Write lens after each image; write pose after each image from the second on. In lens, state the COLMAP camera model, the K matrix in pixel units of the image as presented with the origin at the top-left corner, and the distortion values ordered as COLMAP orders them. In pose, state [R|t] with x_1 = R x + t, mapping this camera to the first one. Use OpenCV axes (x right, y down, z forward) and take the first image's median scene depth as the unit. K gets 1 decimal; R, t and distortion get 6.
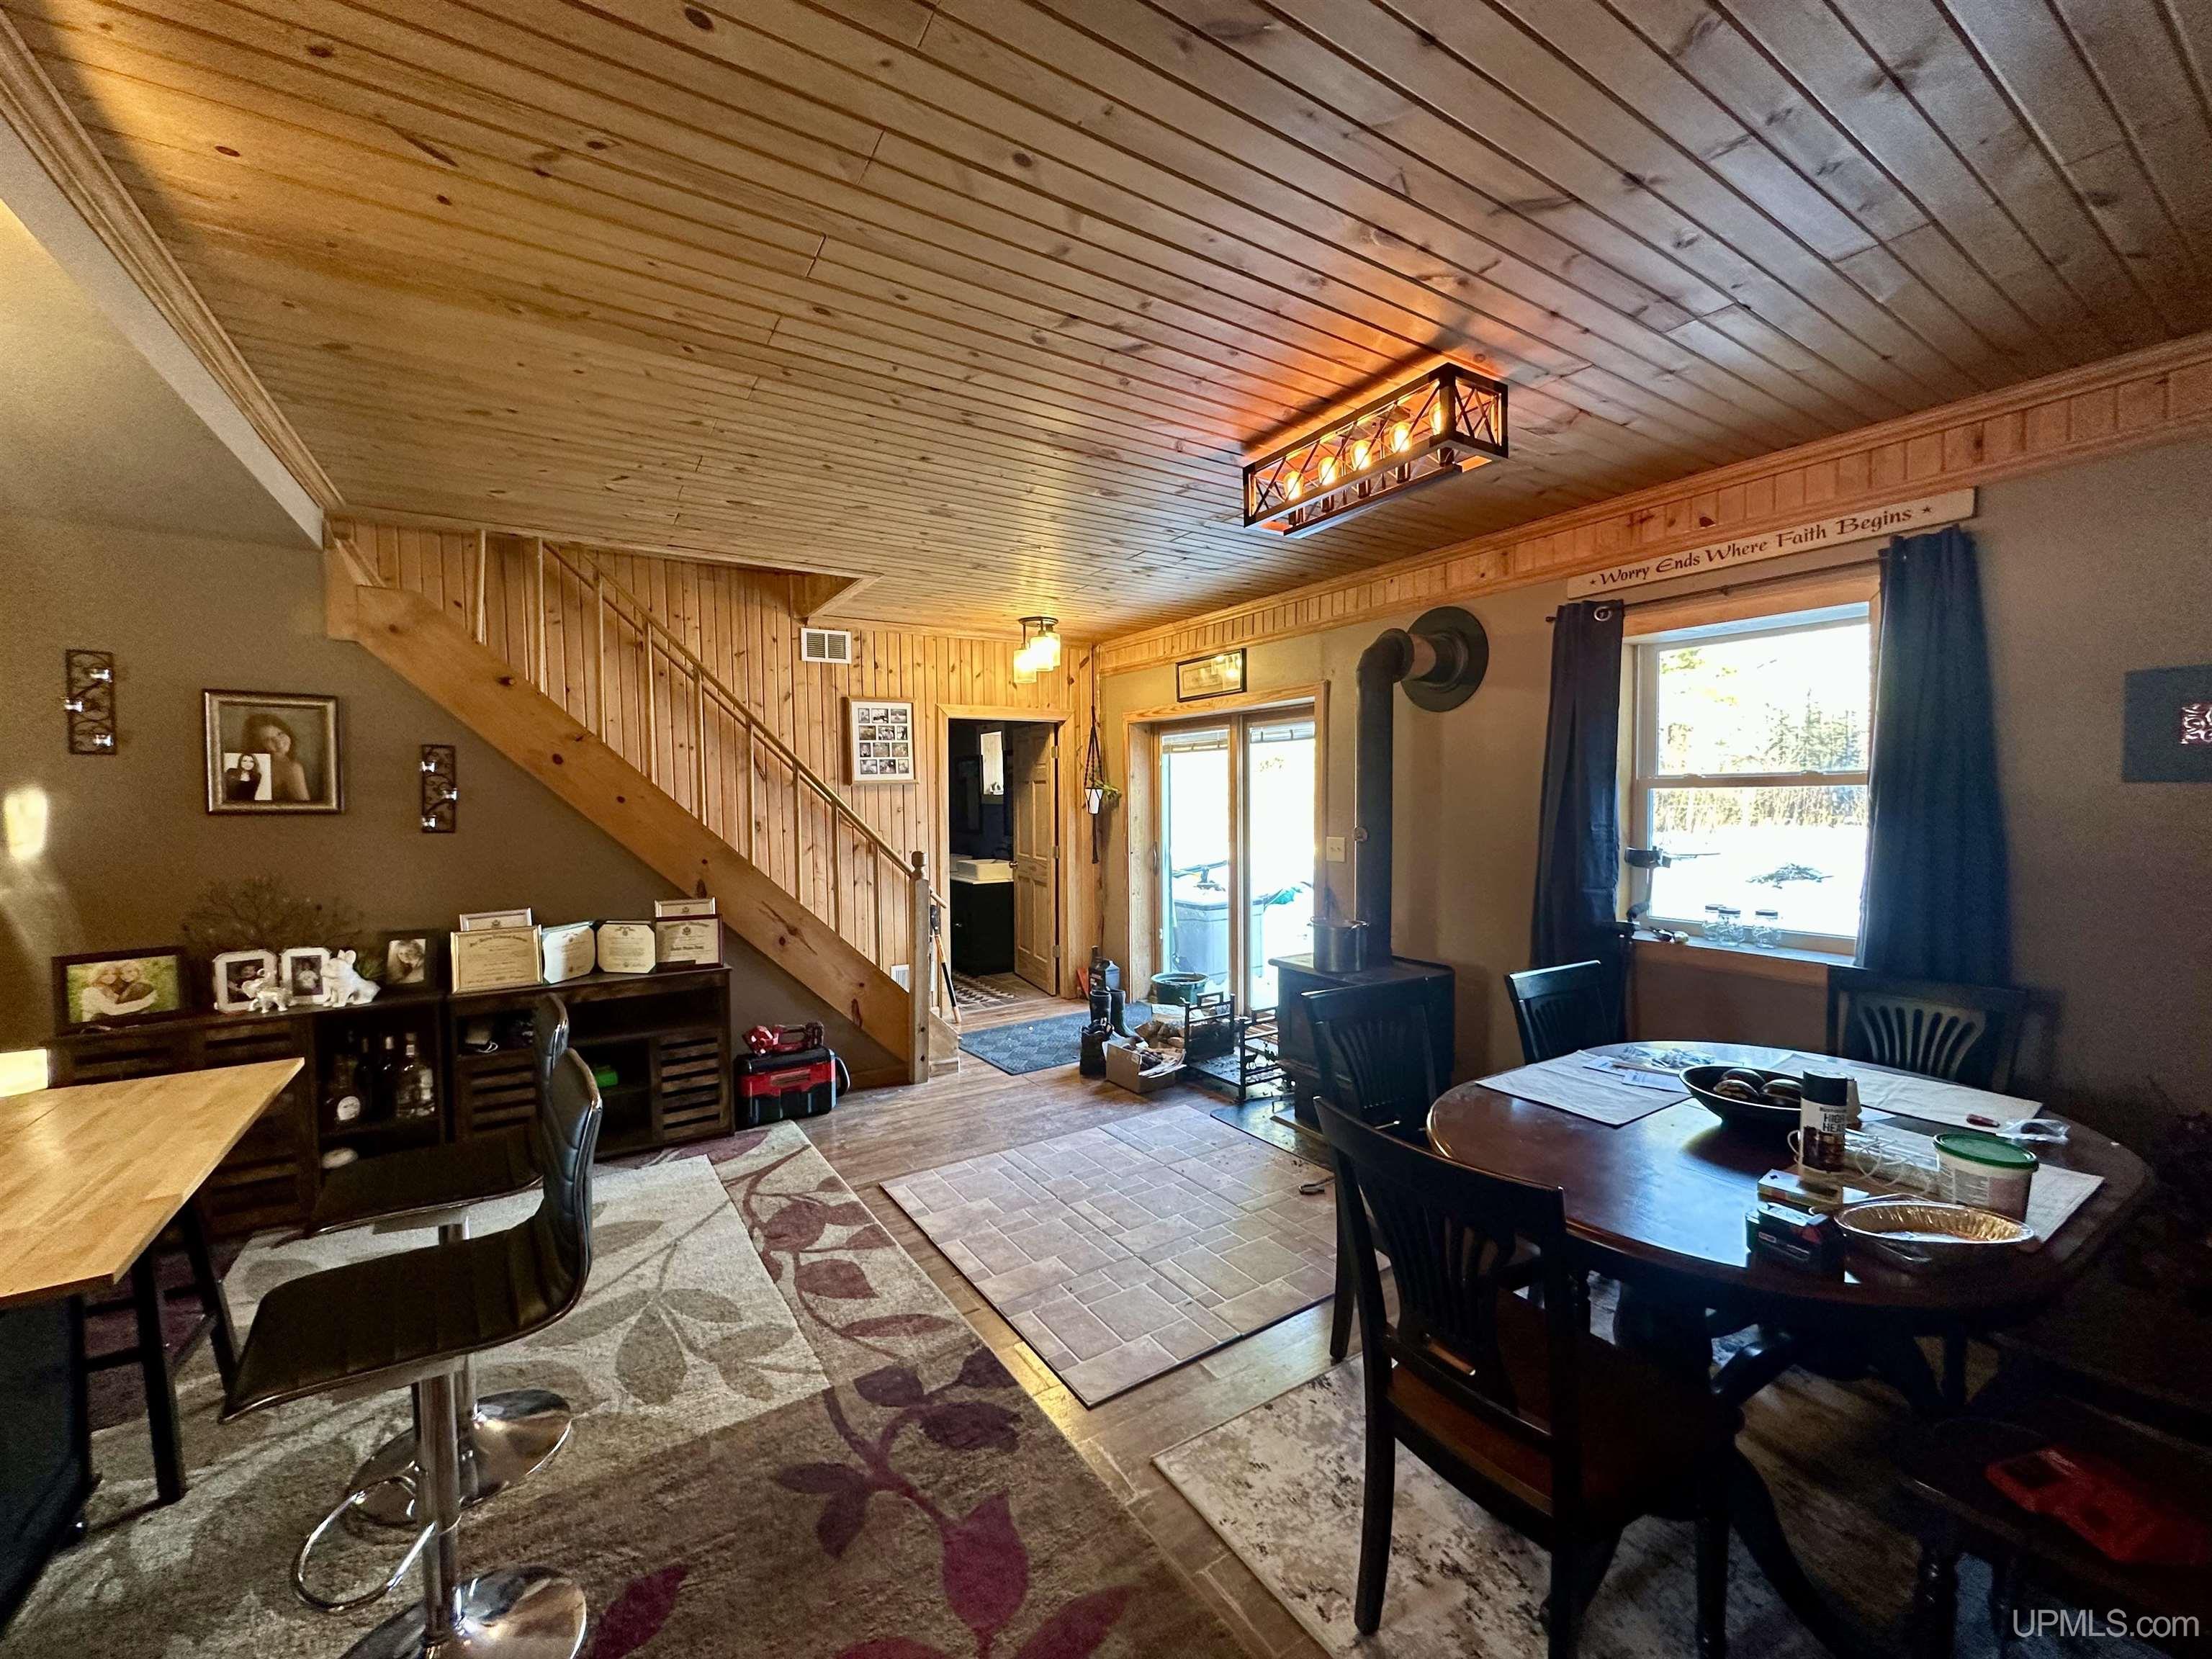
lens RADIAL K [[882.8, 0, 1112.4], [0, 882.8, 832.2], [0, 0, 1]] dist [0.001289, 0.000011]
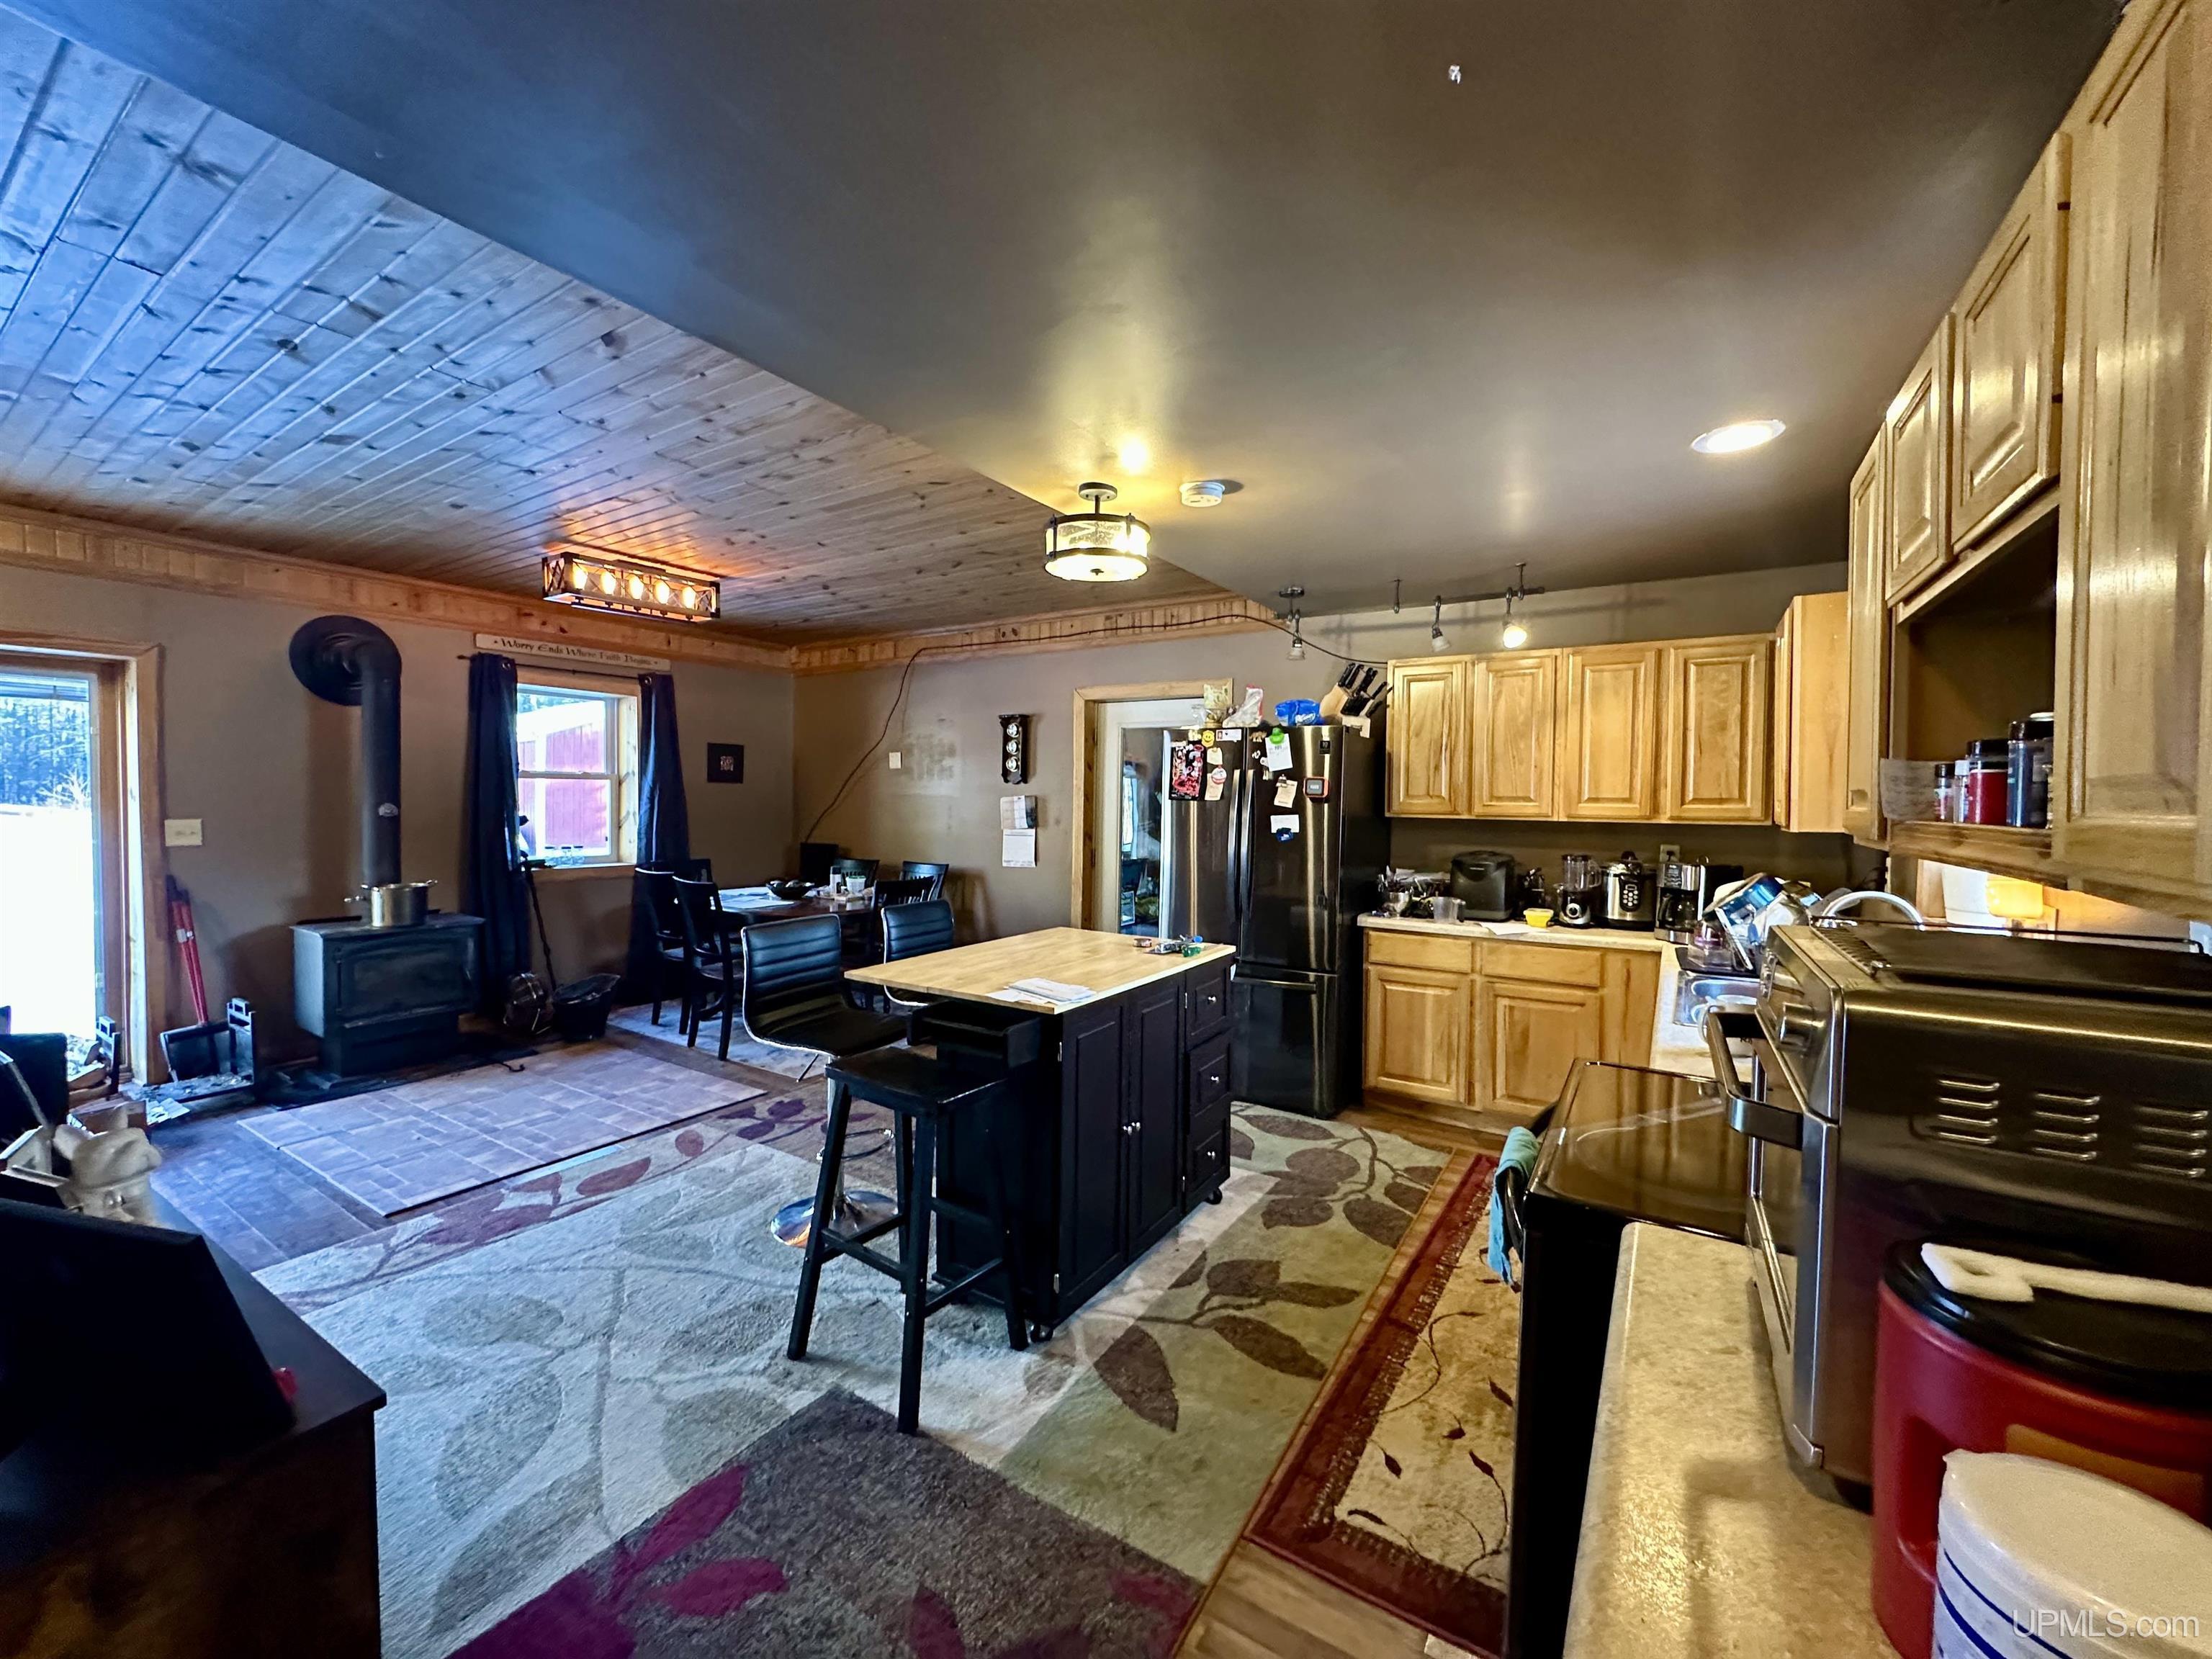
lens RADIAL K [[882.8, 0, 1104.5], [0, 882.8, 818.9], [0, 0, 1]] dist [0.001289, 0.000011]
pose [[-0.412817, -0.019867, 0.910597, -1.557239], [0.031494, 0.998853, 0.036070, 0.002694], [-0.910270, 0.043569, -0.411717, 0.817157]]
